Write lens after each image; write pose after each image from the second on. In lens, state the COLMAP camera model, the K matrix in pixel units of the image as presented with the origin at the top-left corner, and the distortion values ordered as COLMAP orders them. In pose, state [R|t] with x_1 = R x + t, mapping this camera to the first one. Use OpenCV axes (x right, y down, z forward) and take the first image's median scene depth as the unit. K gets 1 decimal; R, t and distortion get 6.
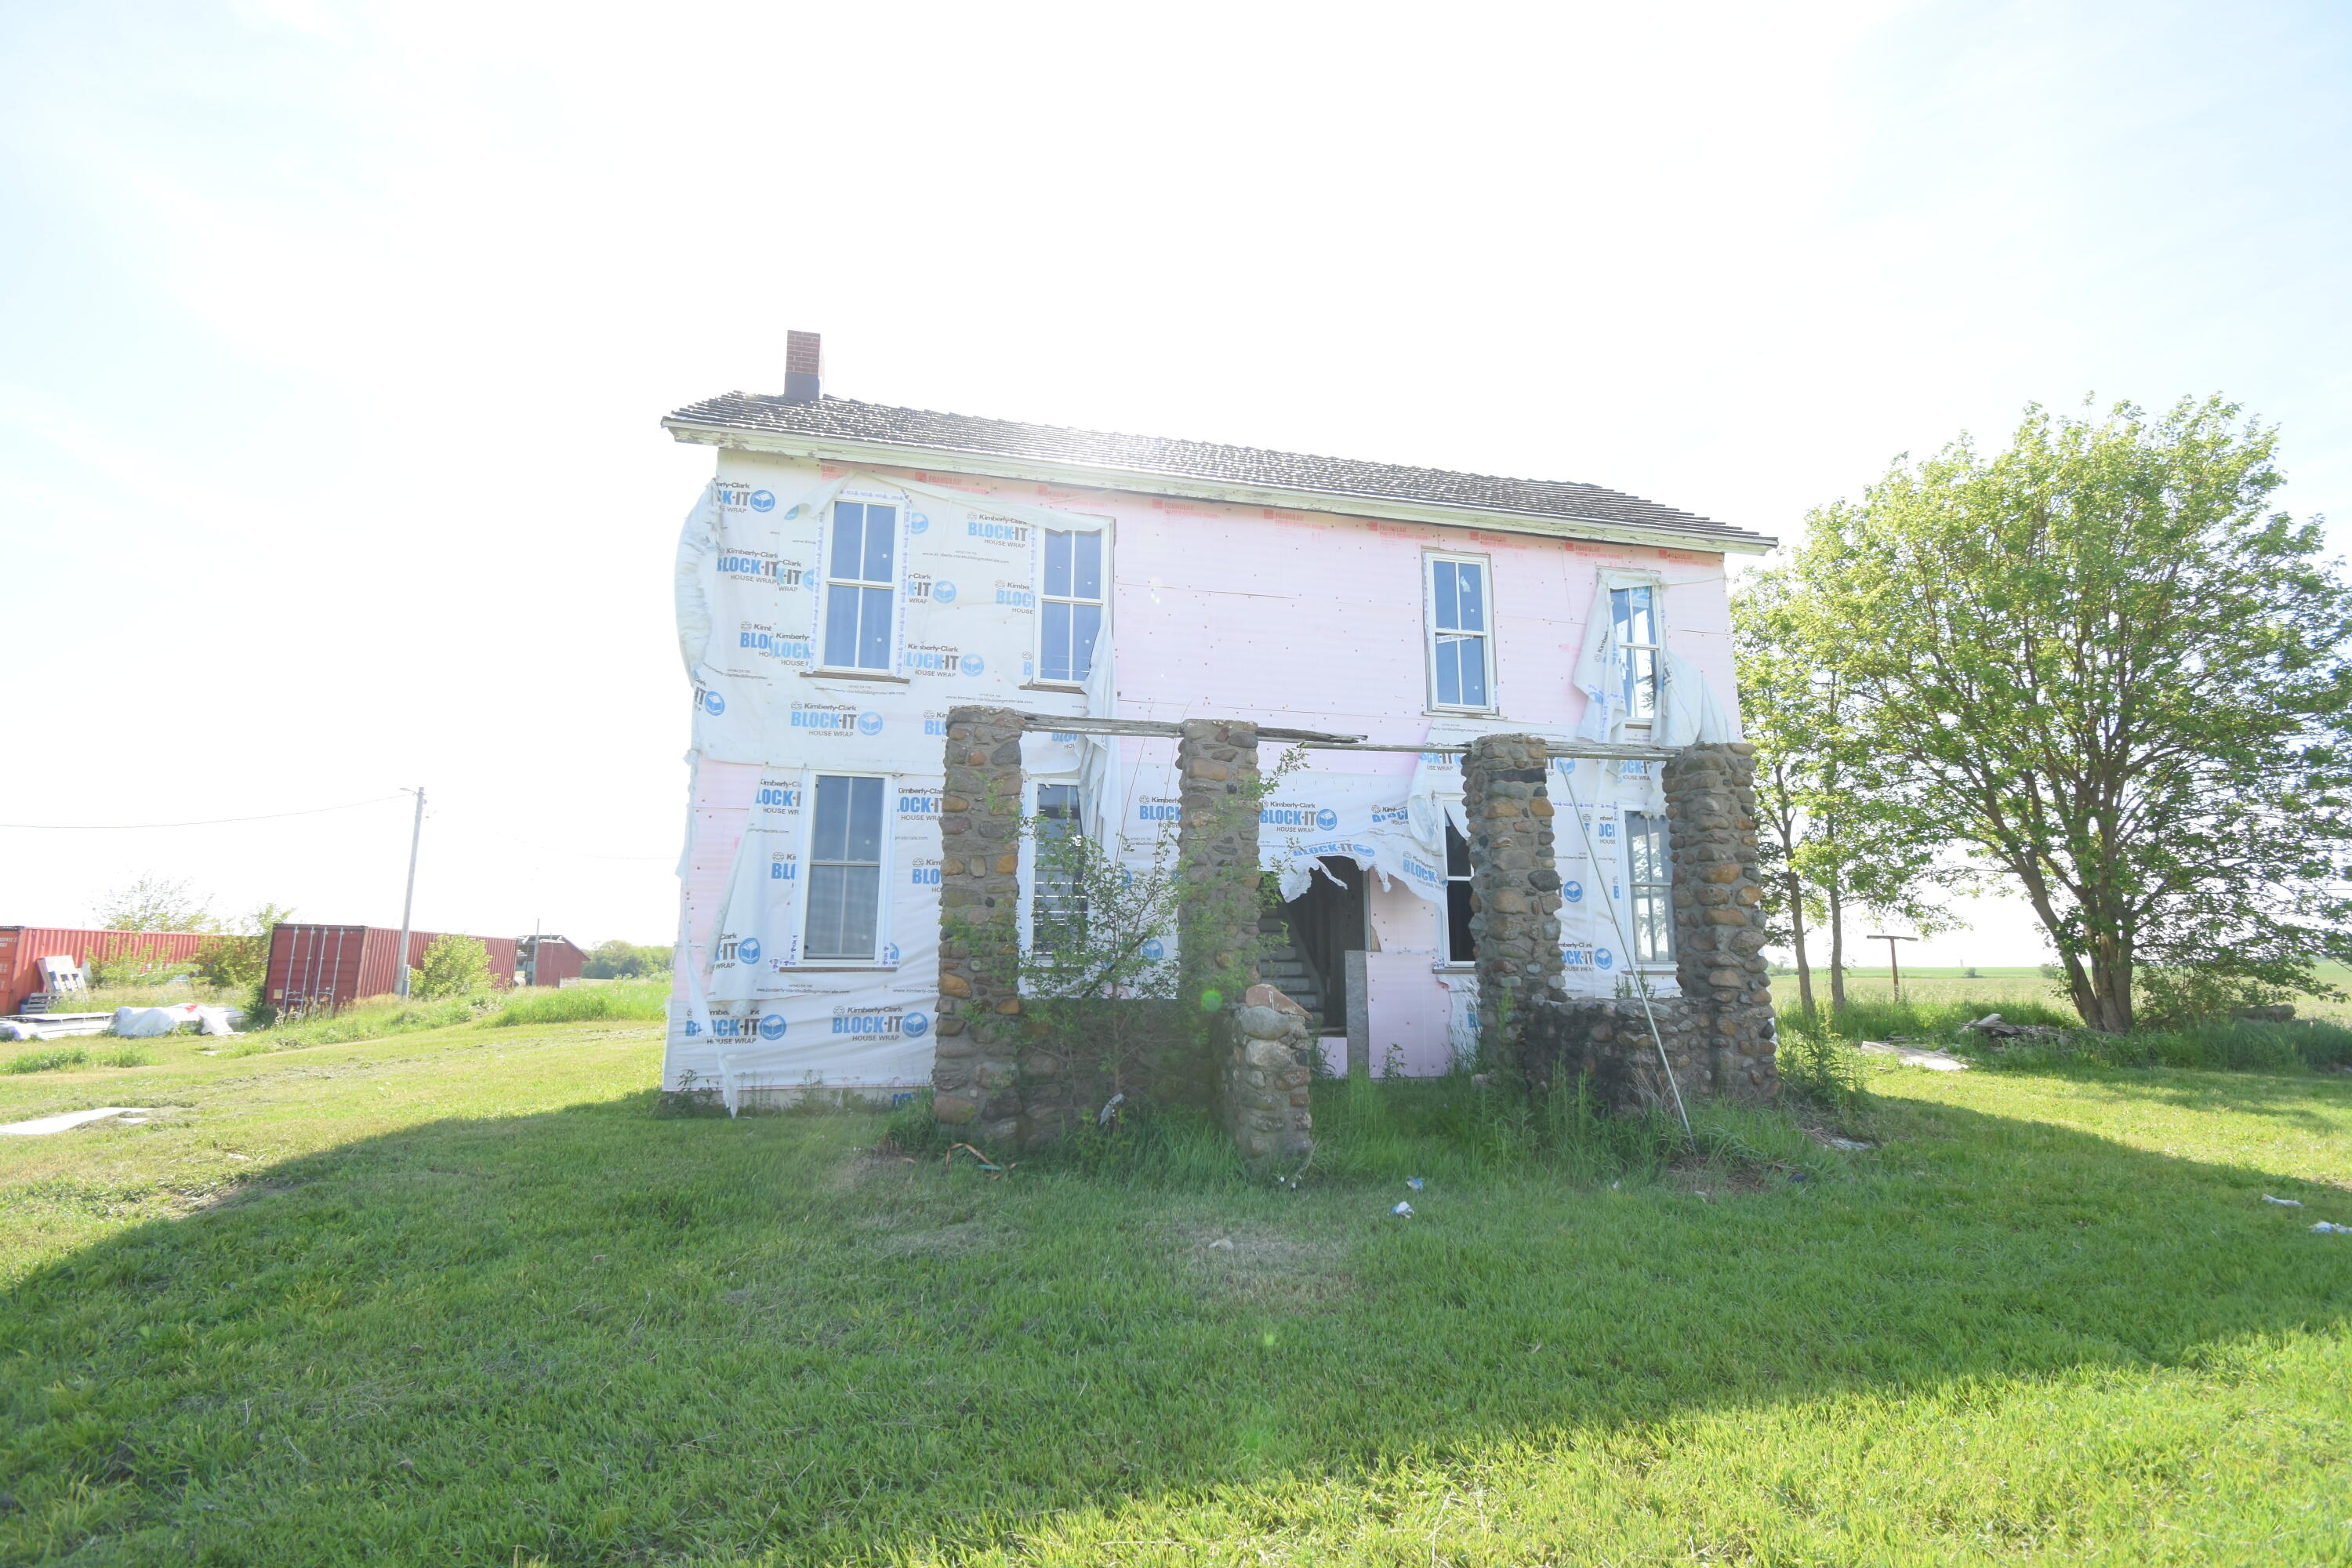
lens RADIAL K [[1034.9, 0, 1174.5], [0, 1034.9, 788.5], [0, 0, 1]] dist [0.008318, -0.018566]
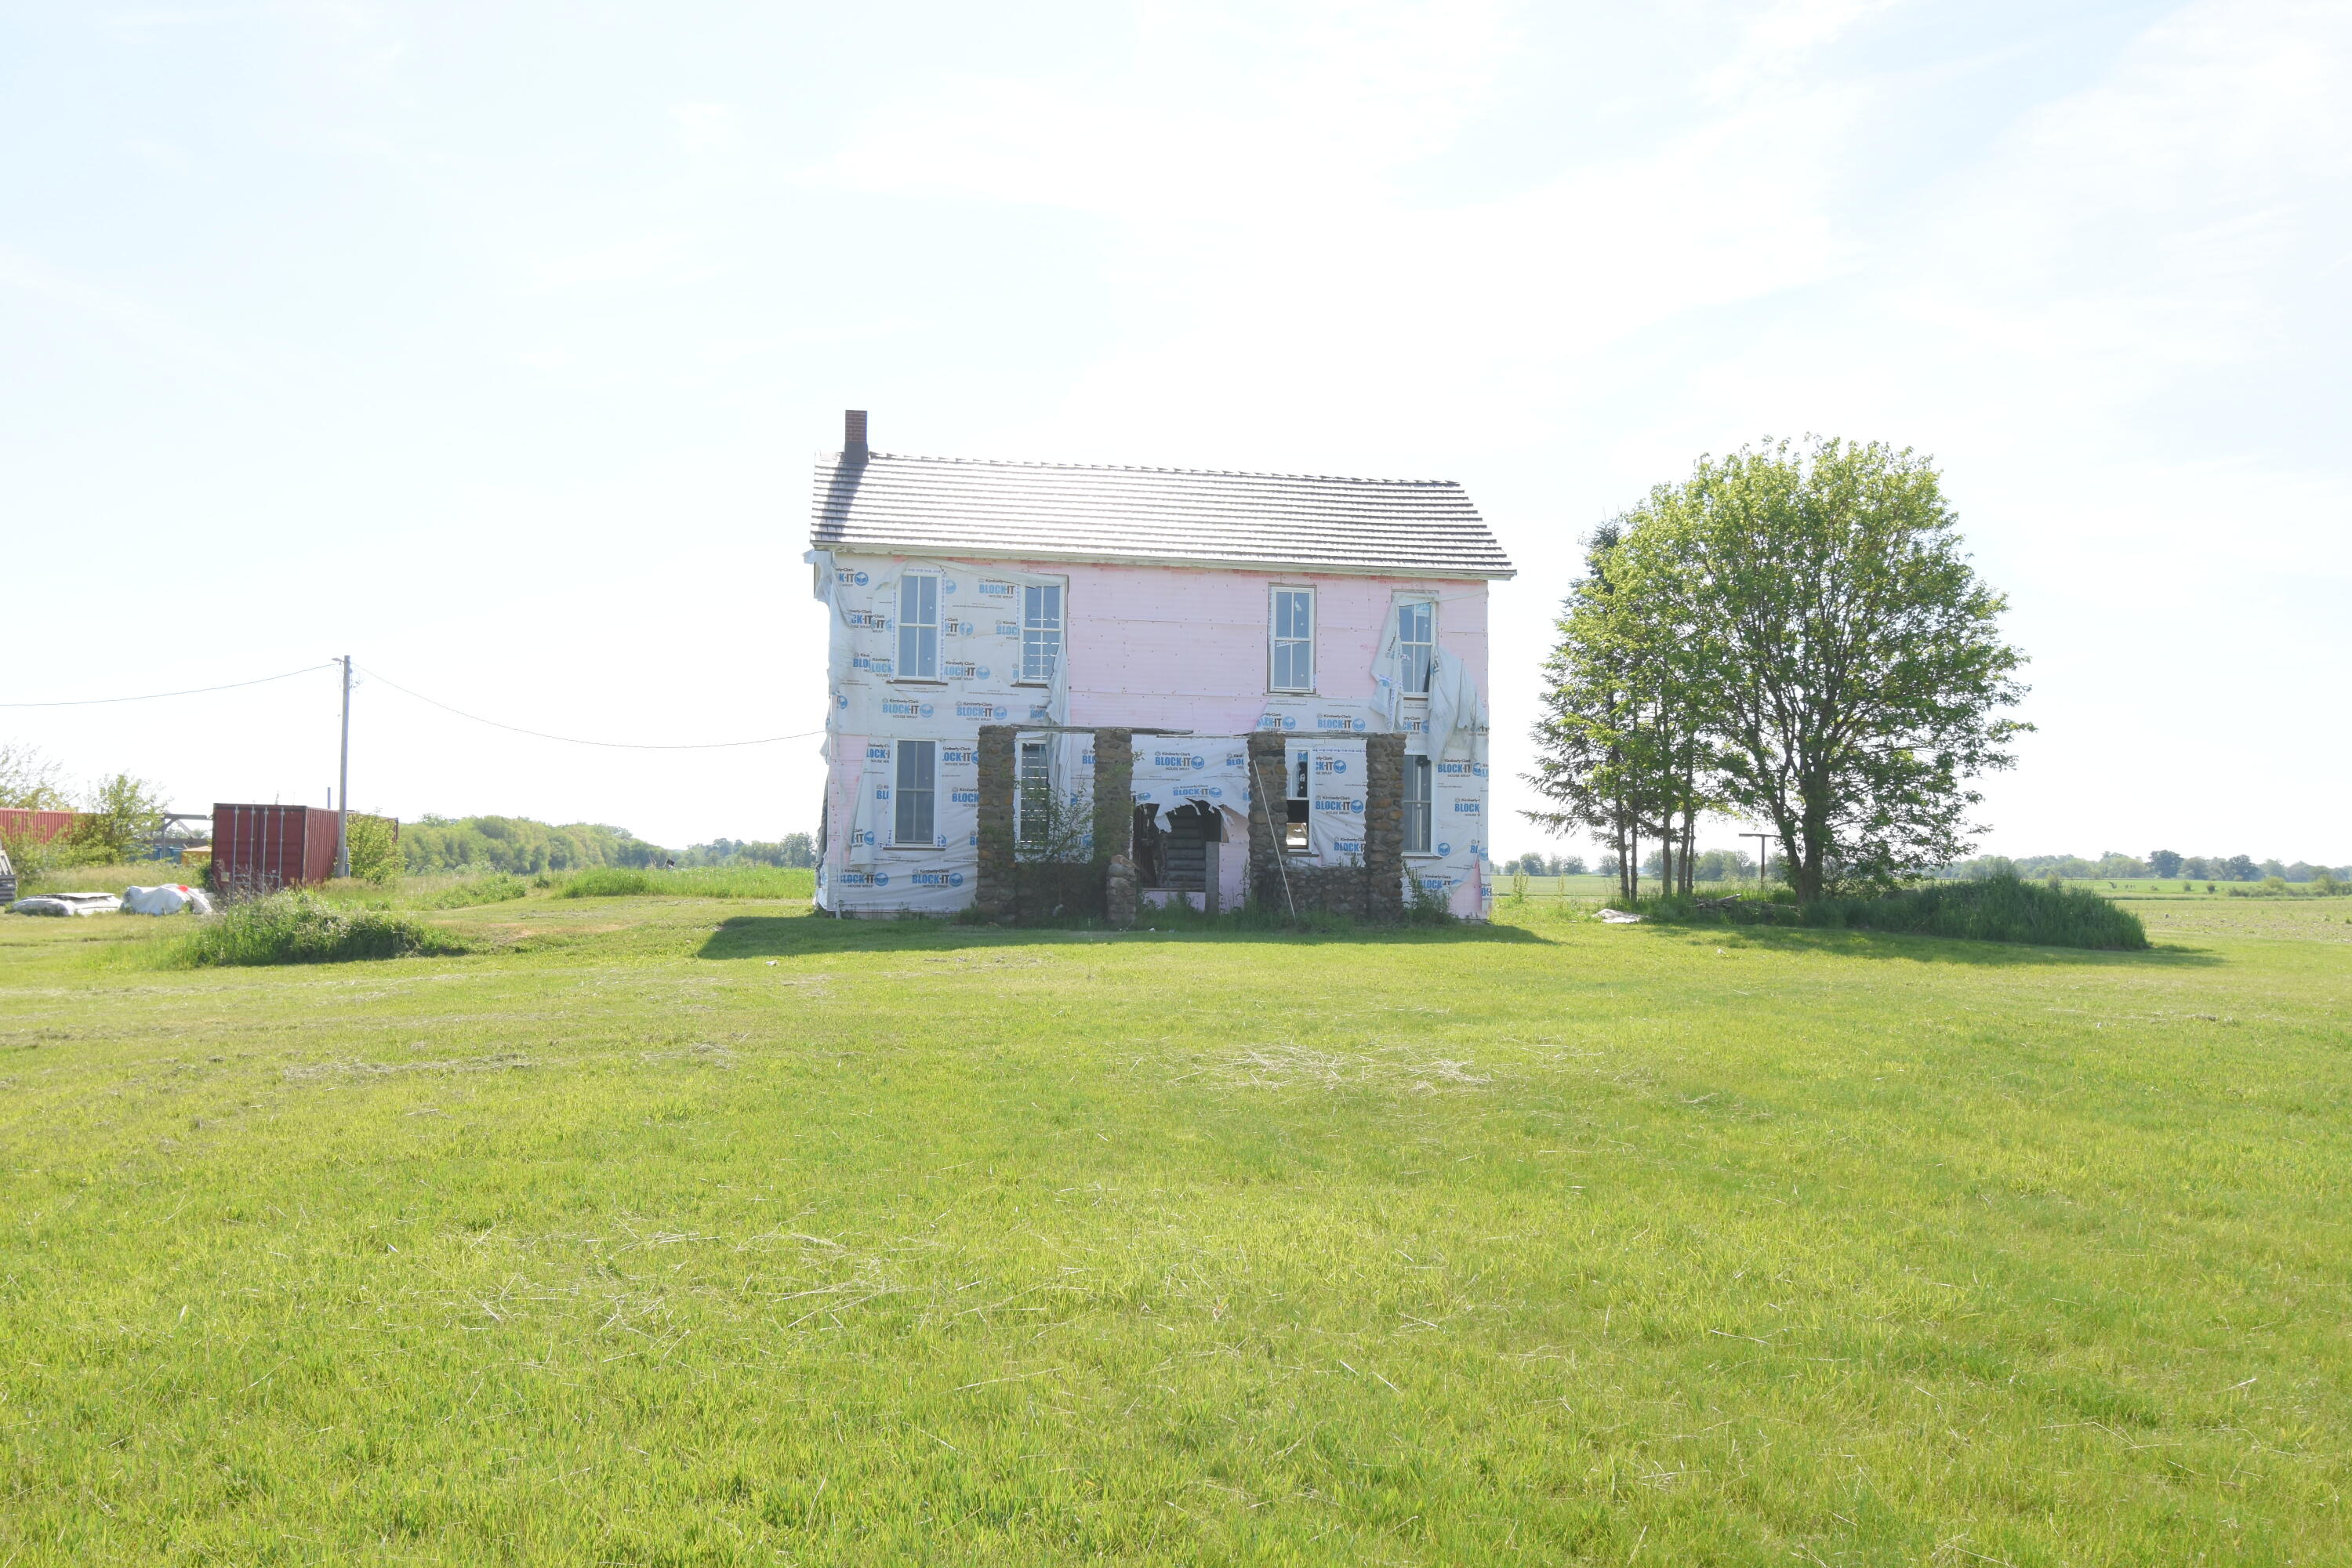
lens RADIAL K [[1950.5, 0, 1176.0], [0, 1950.5, 784.0], [0, 0, 1]] dist [-0.011970, -0.003175]
pose [[0.998827, 0.008693, -0.047641, 0.280578], [-0.002586, 0.991926, 0.126792, -0.353128], [0.048359, -0.126520, 0.990785, -2.226427]]
